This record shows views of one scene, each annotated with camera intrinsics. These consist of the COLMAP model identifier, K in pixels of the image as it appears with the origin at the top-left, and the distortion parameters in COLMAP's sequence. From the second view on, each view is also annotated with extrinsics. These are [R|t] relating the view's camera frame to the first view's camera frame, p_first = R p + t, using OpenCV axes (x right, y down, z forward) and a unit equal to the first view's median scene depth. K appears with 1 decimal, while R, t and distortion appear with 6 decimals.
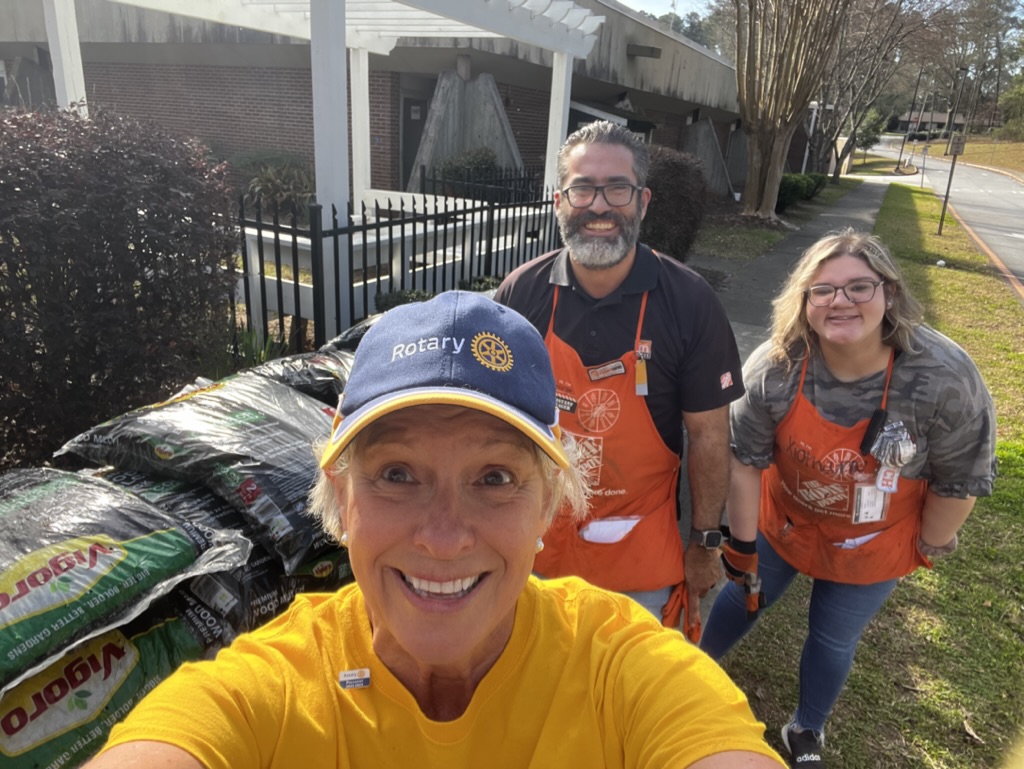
lens RADIAL K [[698.6, 0, 513.9], [0, 698.6, 379.1], [0, 0, 1]] dist [0.023241, -0.015139]
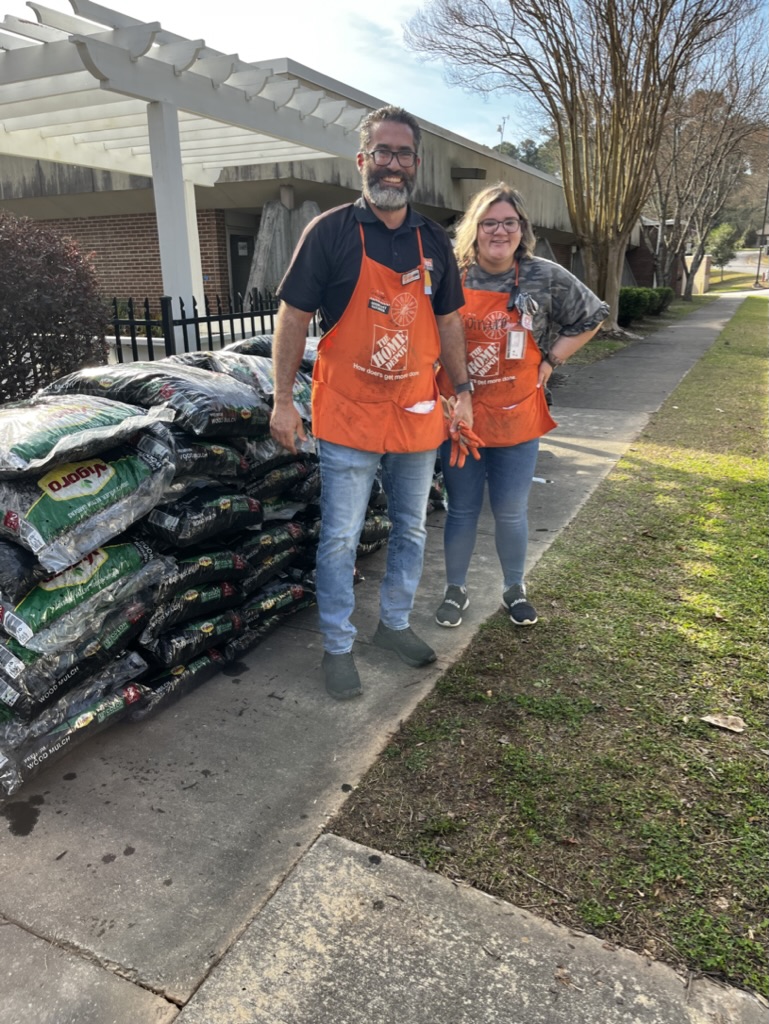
lens RADIAL K [[778.3, 0, 382.1], [0, 778.3, 518.7], [0, 0, 1]] dist [0.006657, 0.012293]
pose [[0.996177, -0.085758, 0.016641, 0.005398], [0.086427, 0.995249, -0.044821, 0.067991], [-0.012718, 0.046088, 0.998856, -0.087617]]
